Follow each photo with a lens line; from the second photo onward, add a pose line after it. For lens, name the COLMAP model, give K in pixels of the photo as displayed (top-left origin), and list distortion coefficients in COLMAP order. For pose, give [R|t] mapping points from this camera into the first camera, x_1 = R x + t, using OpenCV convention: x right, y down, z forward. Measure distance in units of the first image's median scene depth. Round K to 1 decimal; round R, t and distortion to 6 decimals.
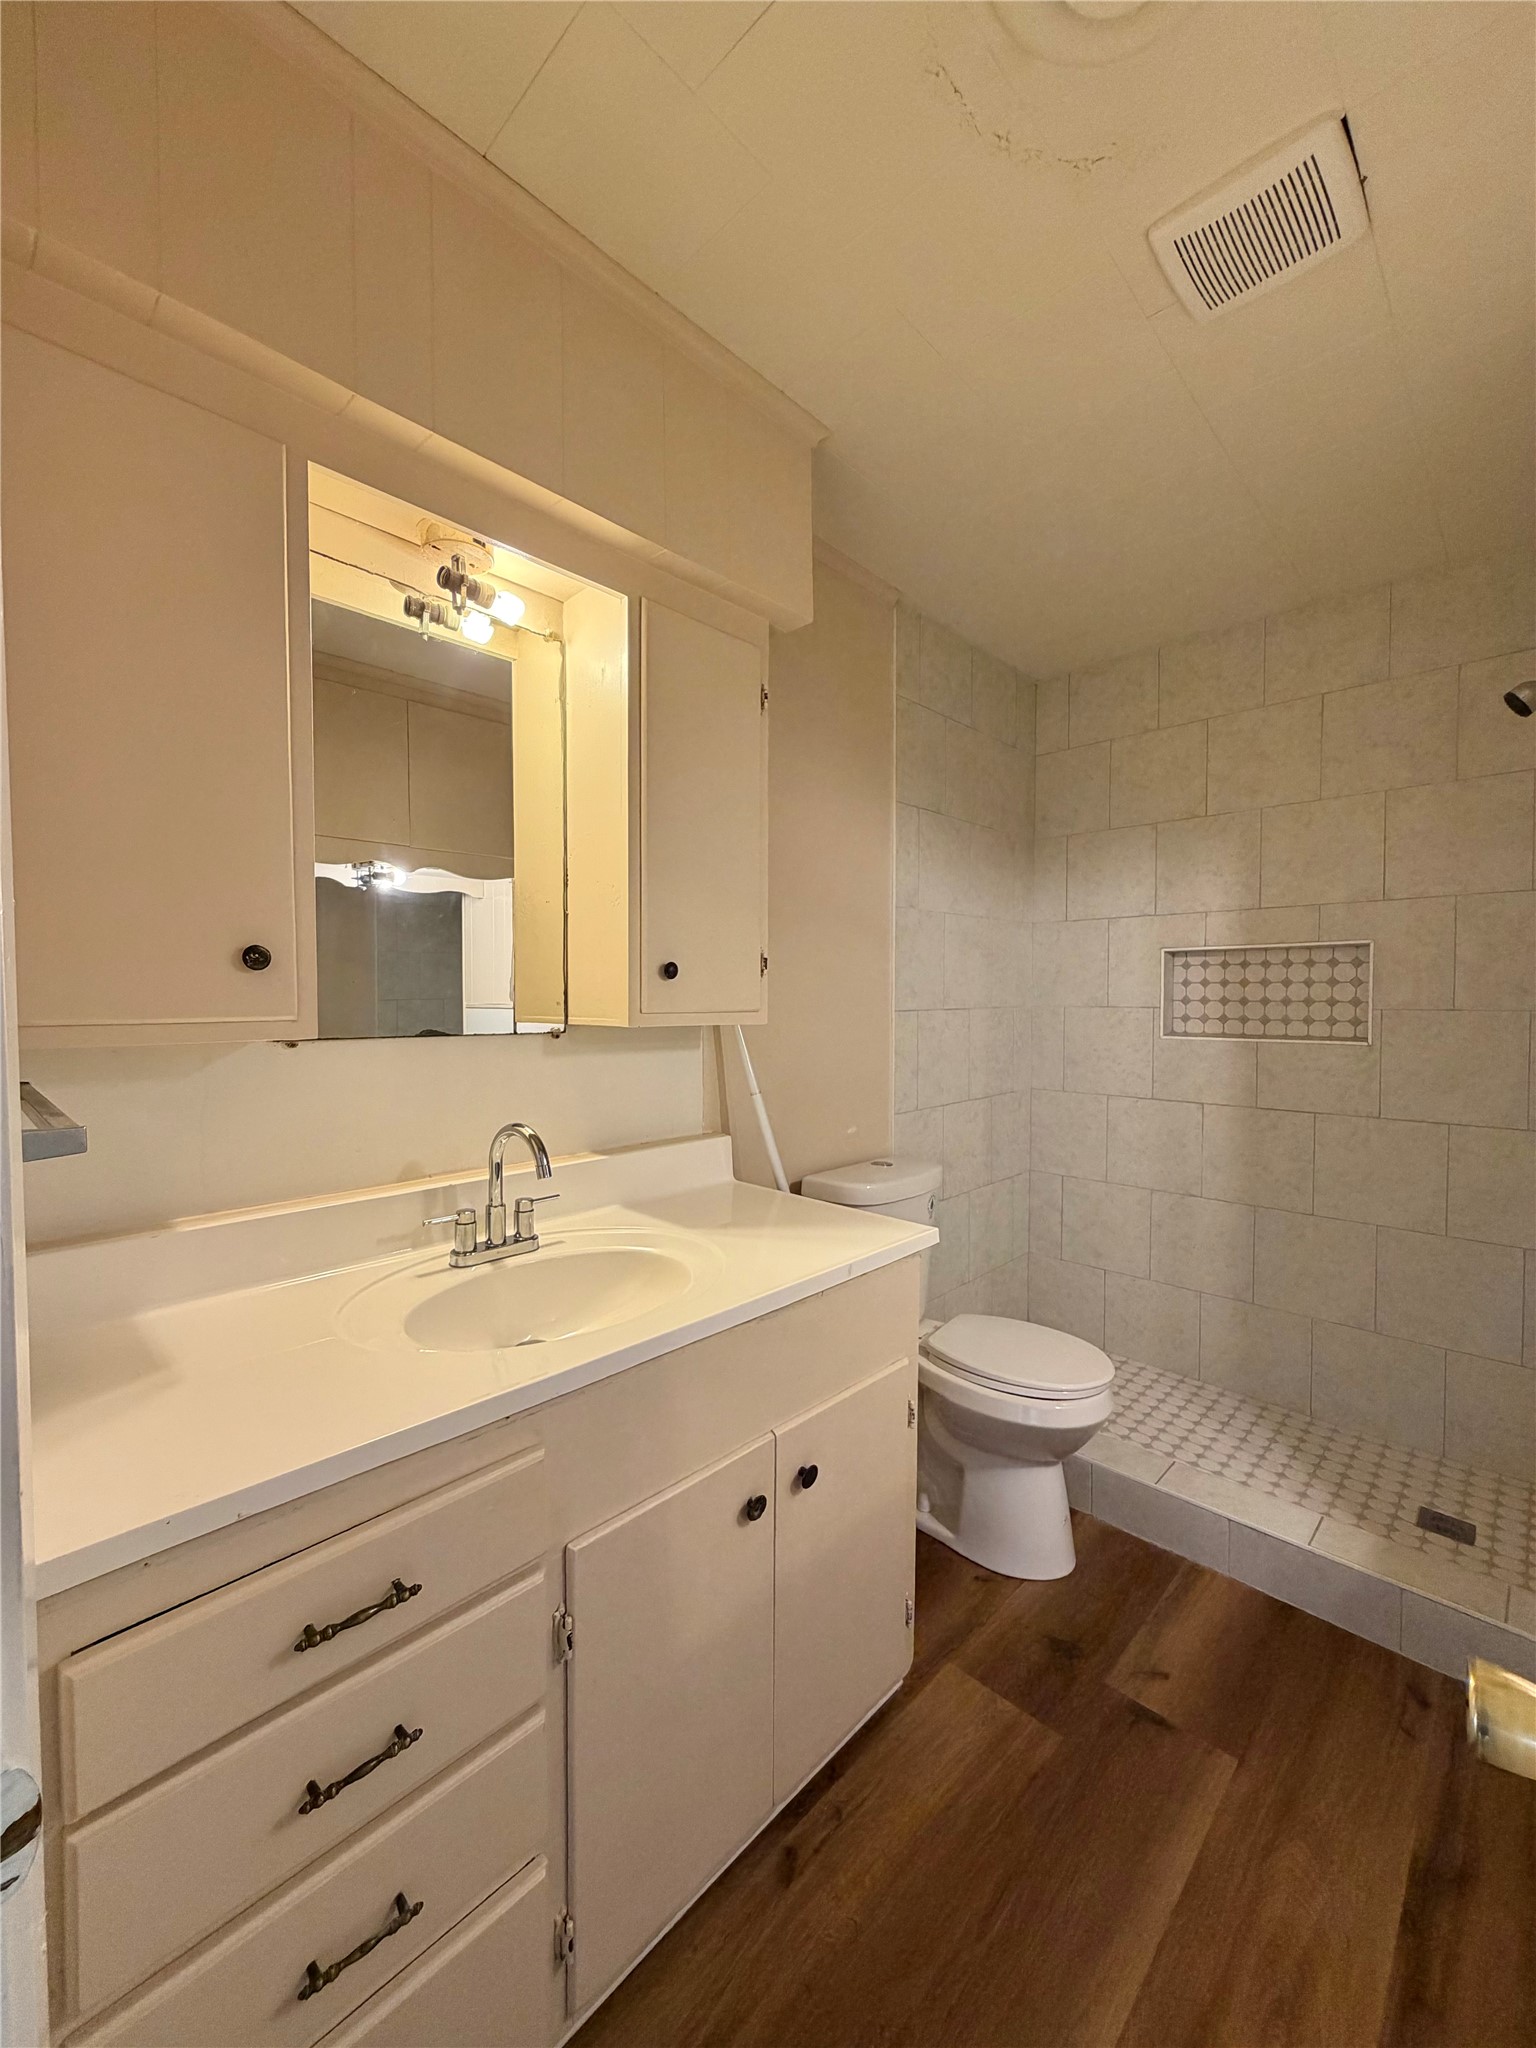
lens RADIAL K [[818.0, 0, 765.9], [0, 818.0, 1018.0], [0, 0, 1]] dist [-0.000011, -0.000235]
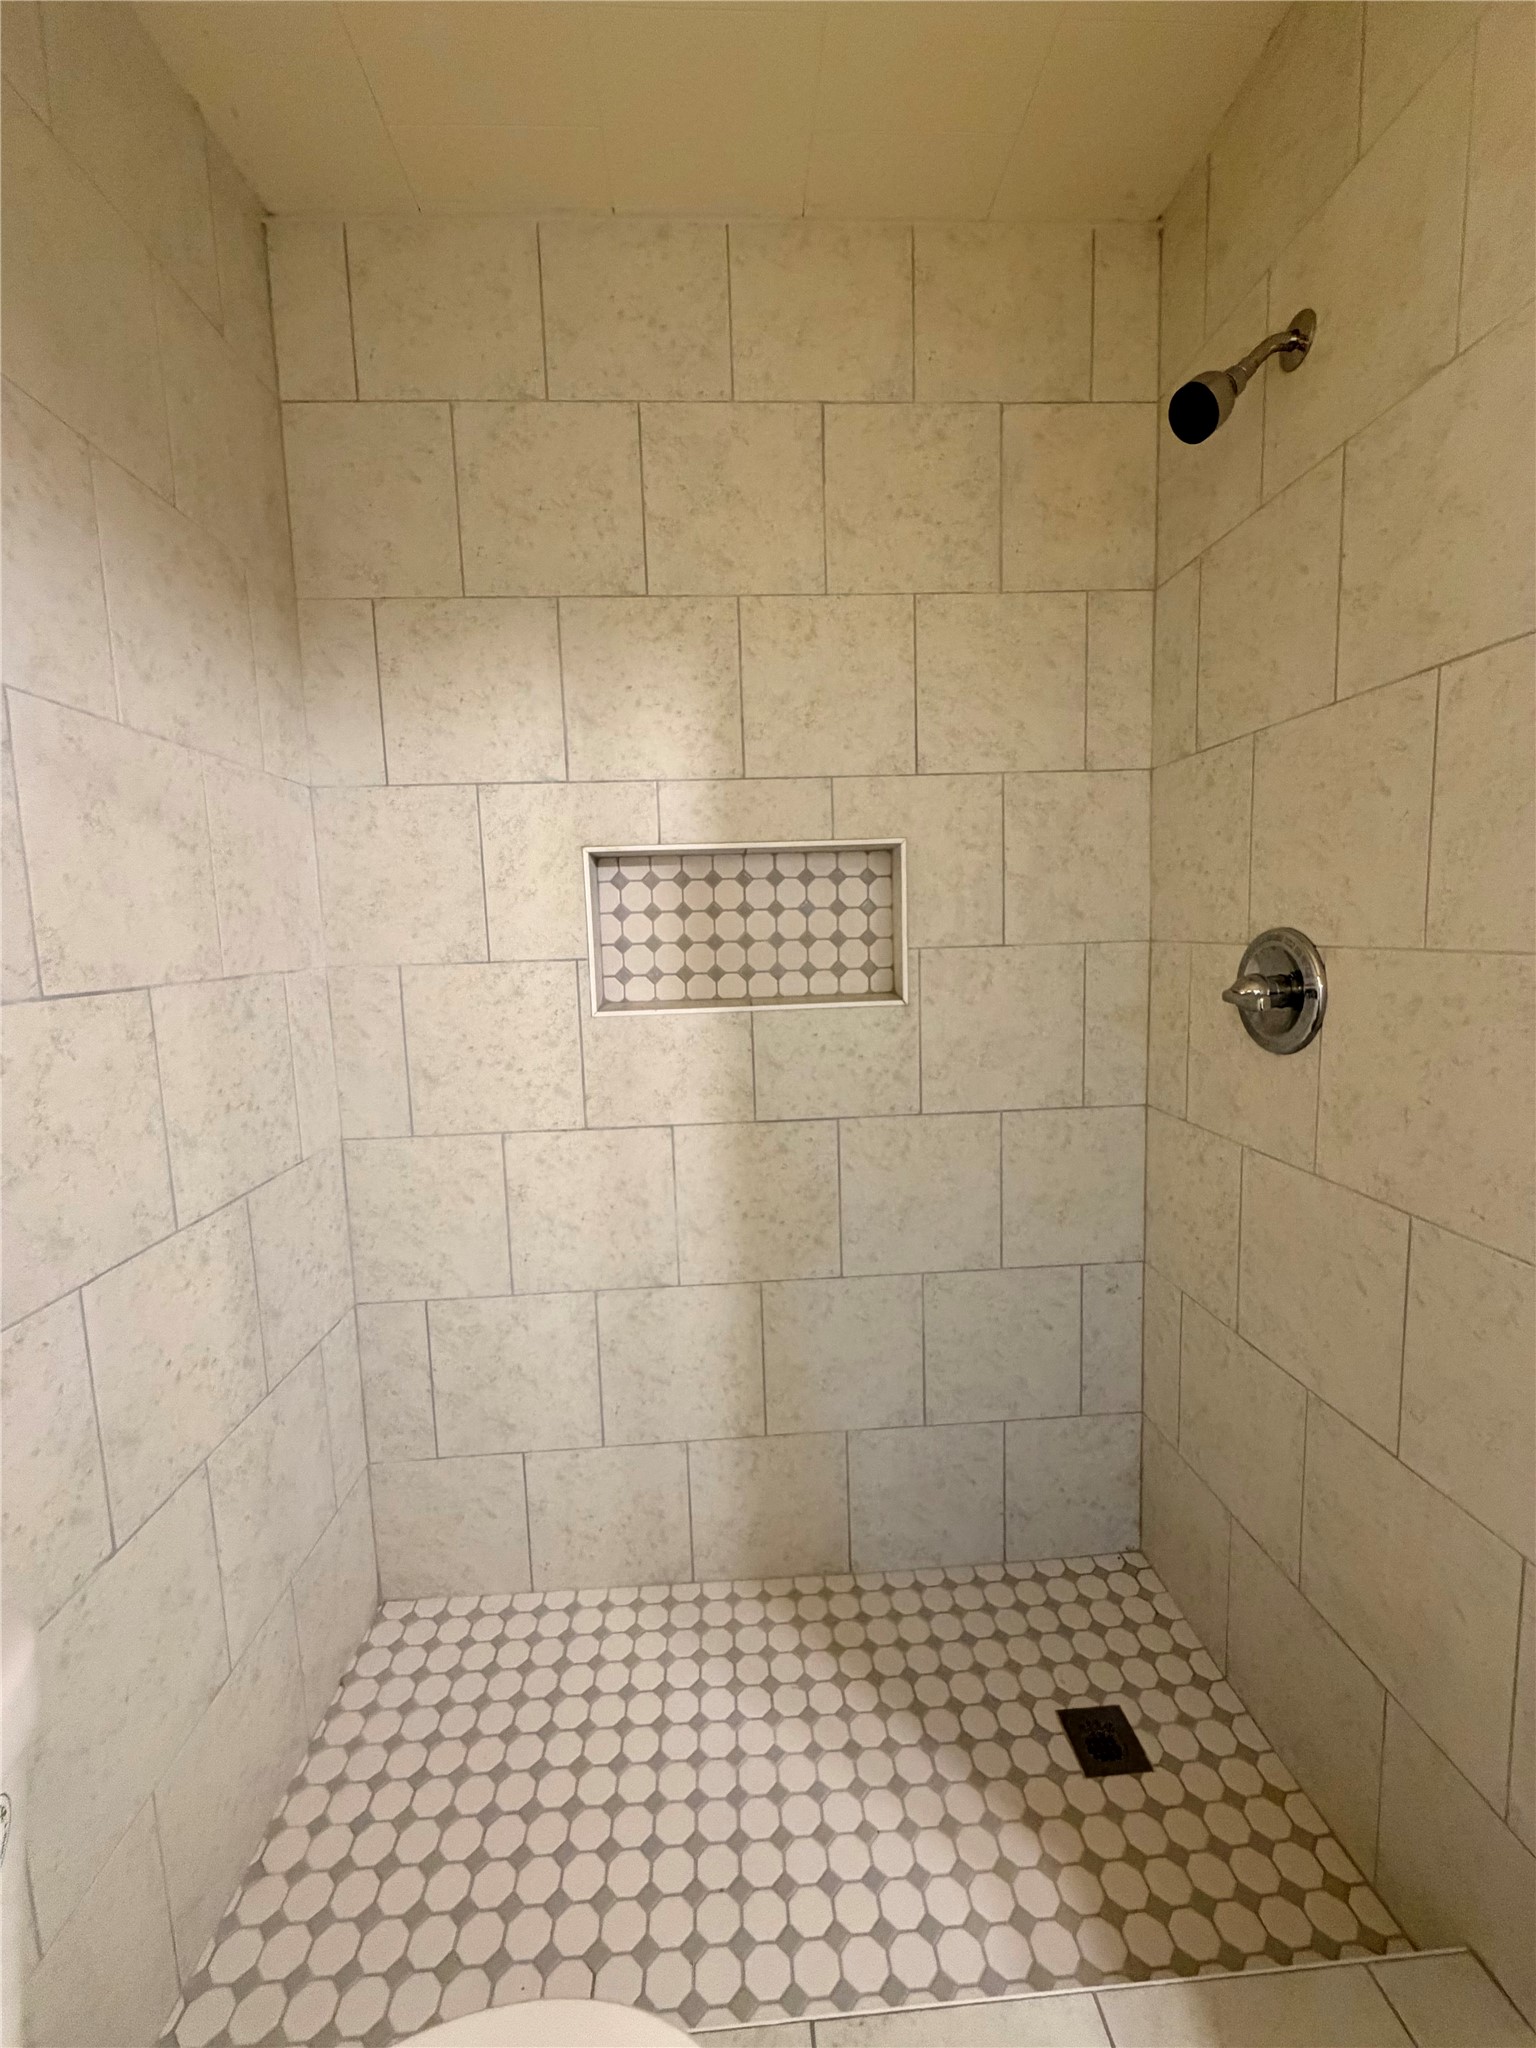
lens RADIAL K [[818.0, 0, 769.3], [0, 818.0, 1018.9], [0, 0, 1]] dist [-0.000011, -0.000235]
pose [[0.673578, -0.100462, 0.732257, 0.192823], [0.051350, 0.994686, 0.089231, -0.018259], [-0.737331, -0.022502, 0.675157, 0.635672]]
